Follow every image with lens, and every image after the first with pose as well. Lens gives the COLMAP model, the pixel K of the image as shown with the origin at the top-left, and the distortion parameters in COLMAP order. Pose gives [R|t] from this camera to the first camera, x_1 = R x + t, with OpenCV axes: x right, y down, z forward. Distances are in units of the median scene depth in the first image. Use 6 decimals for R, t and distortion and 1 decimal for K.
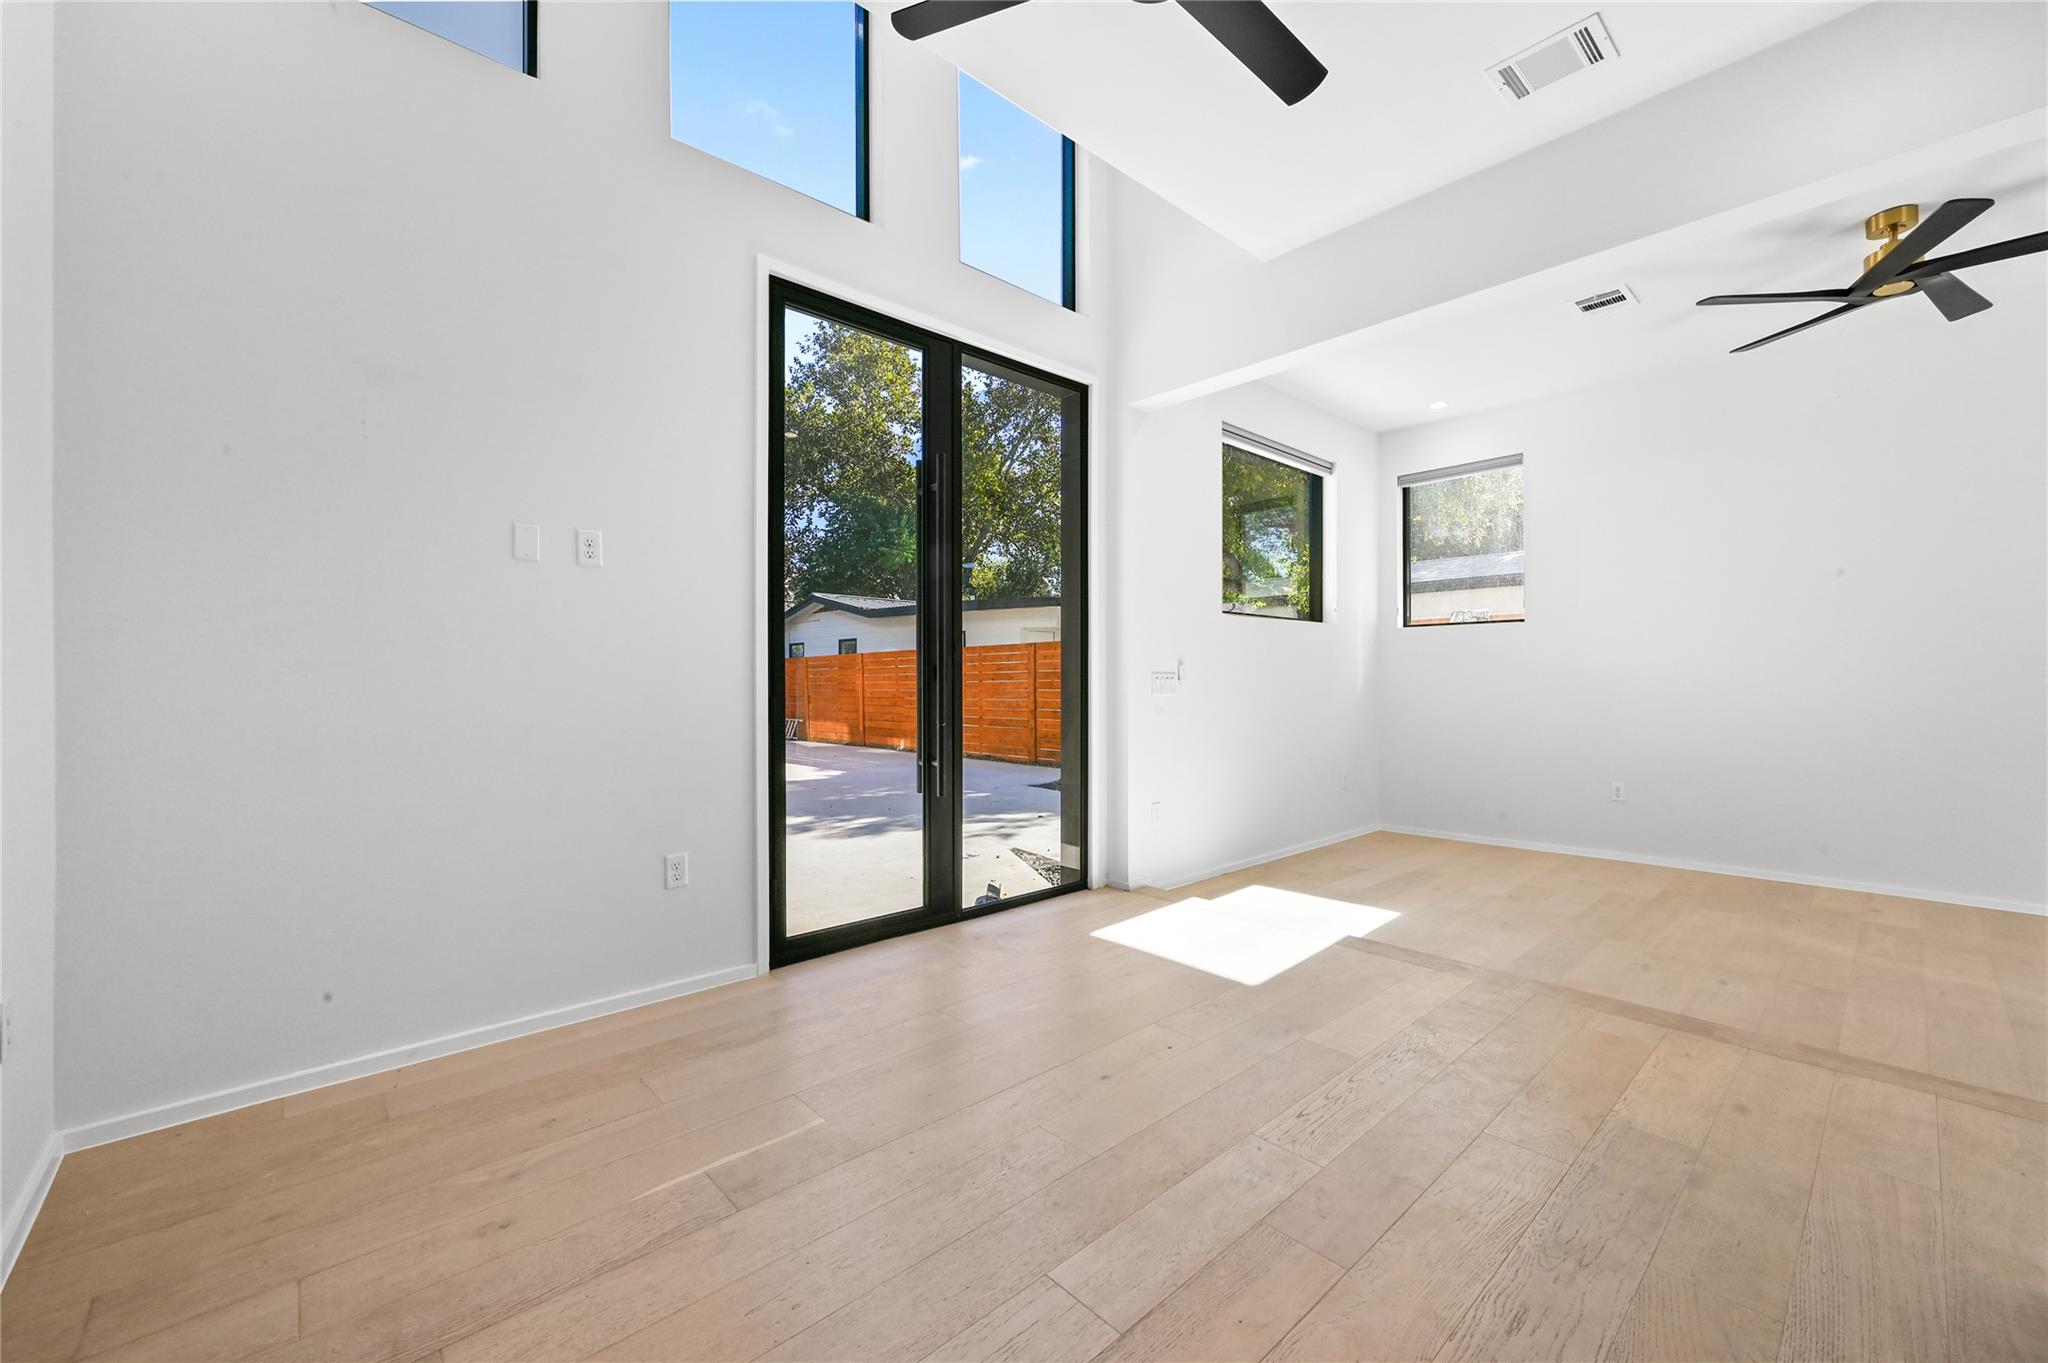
lens RADIAL K [[810.5, 0, 1026.8], [0, 810.5, 679.2], [0, 0, 1]] dist [-0.001398, 0.000803]
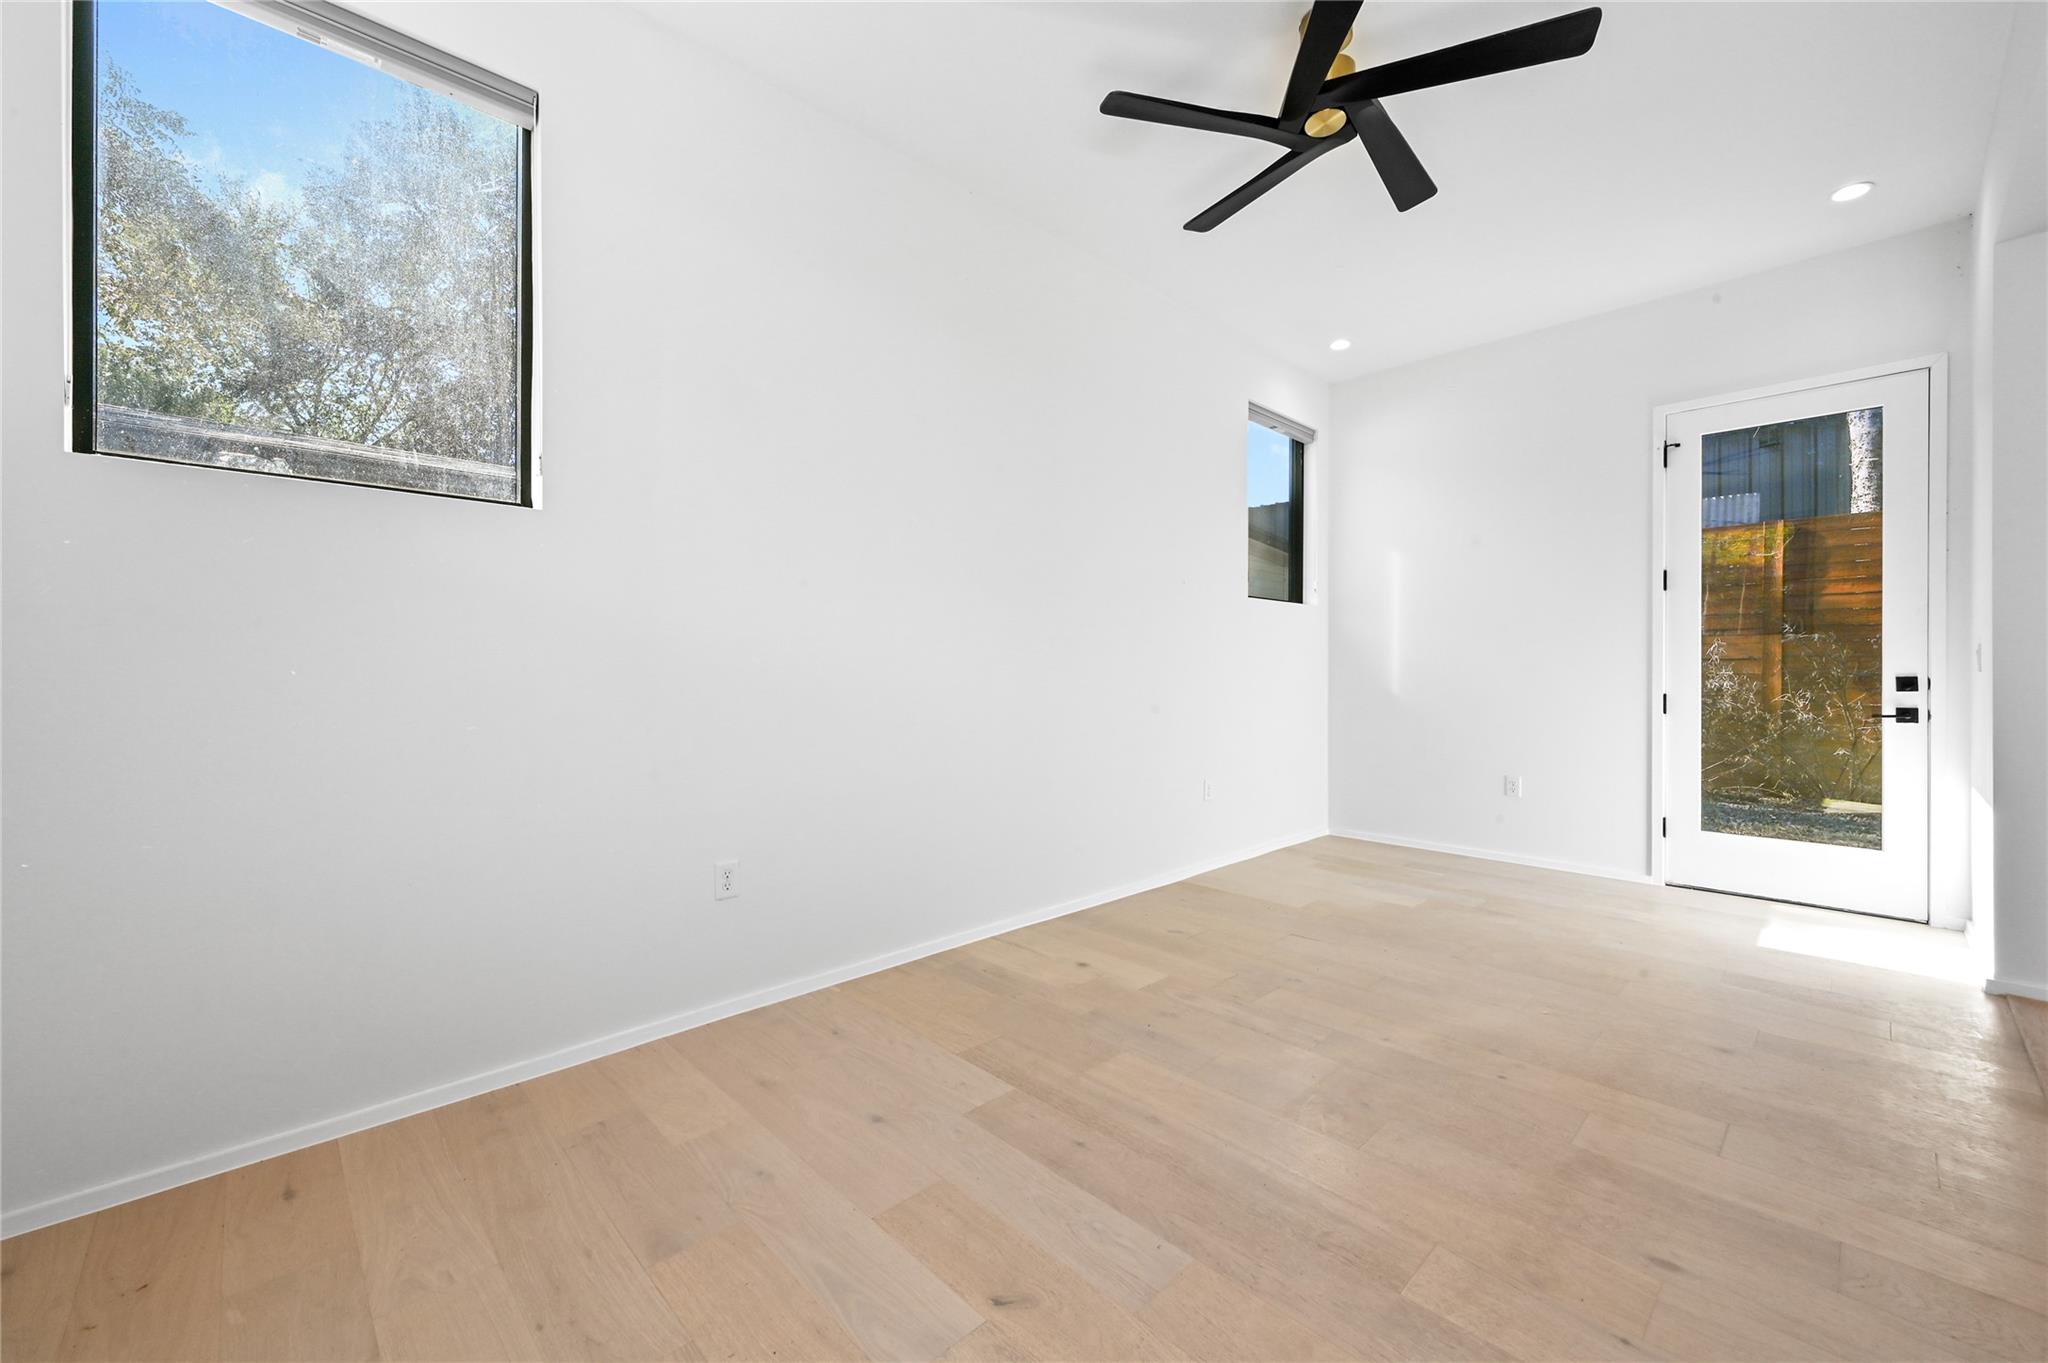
lens RADIAL K [[810.5, 0, 1023.9], [0, 810.5, 678.2], [0, 0, 1]] dist [-0.001398, 0.000803]
pose [[-0.017666, -0.004702, 0.999833, 0.263887], [-0.002841, 0.999985, 0.004653, 0.010751], [-0.999840, -0.002758, -0.017679, 0.986086]]
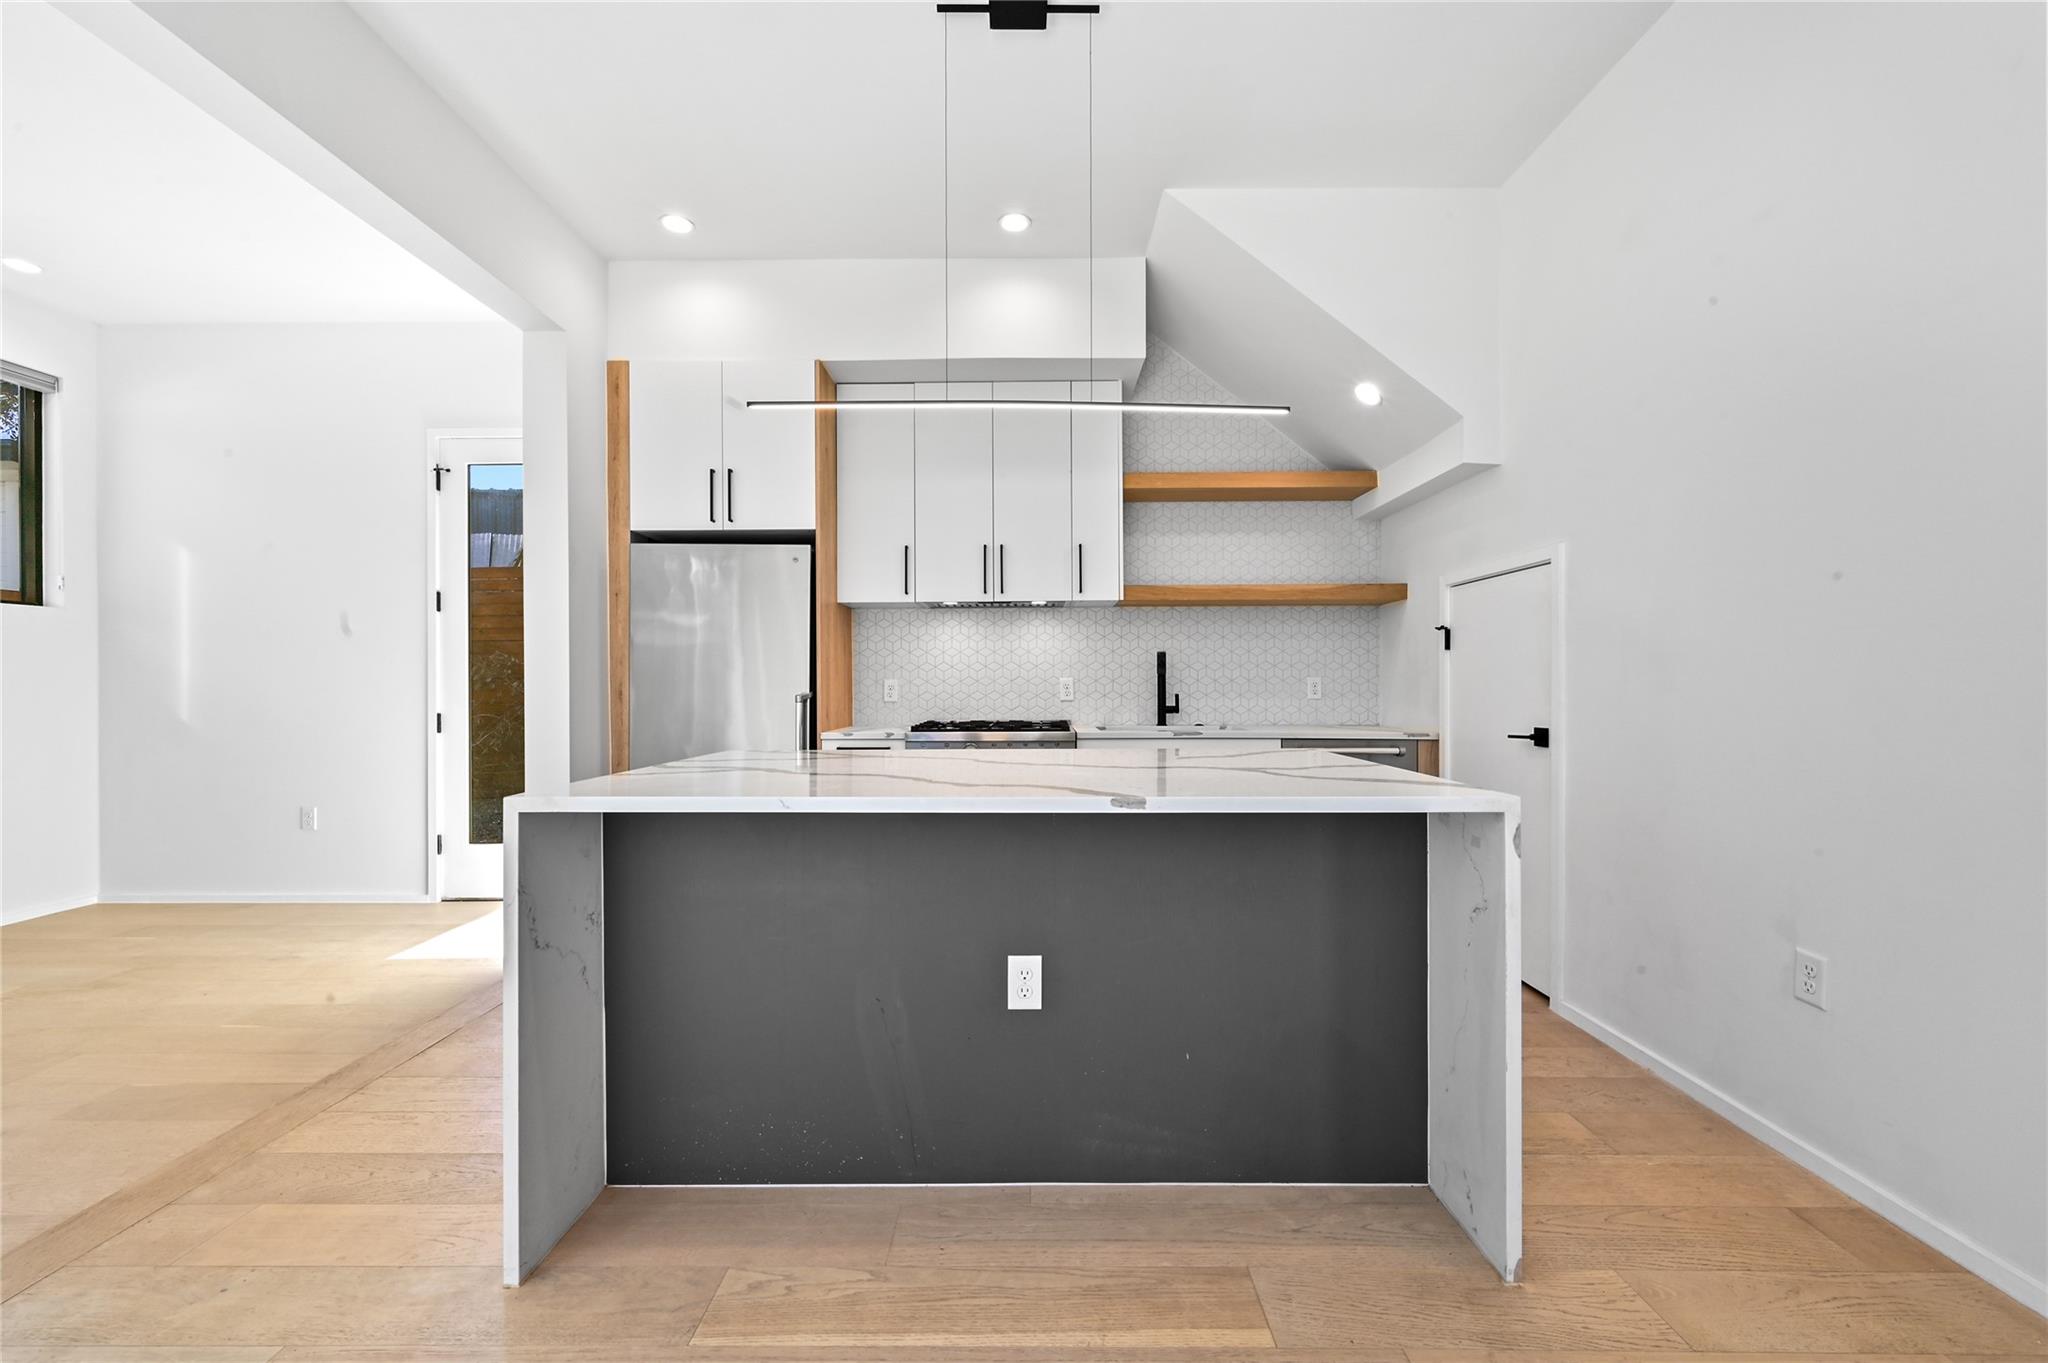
lens RADIAL K [[810.5, 0, 1029.1], [0, 810.5, 679.8], [0, 0, 1]] dist [-0.001398, 0.000803]
pose [[-0.734262, 0.006423, 0.678836, 0.028859], [0.003272, 0.999977, -0.005923, -0.000026], [-0.678859, -0.002128, -0.734266, 0.443113]]
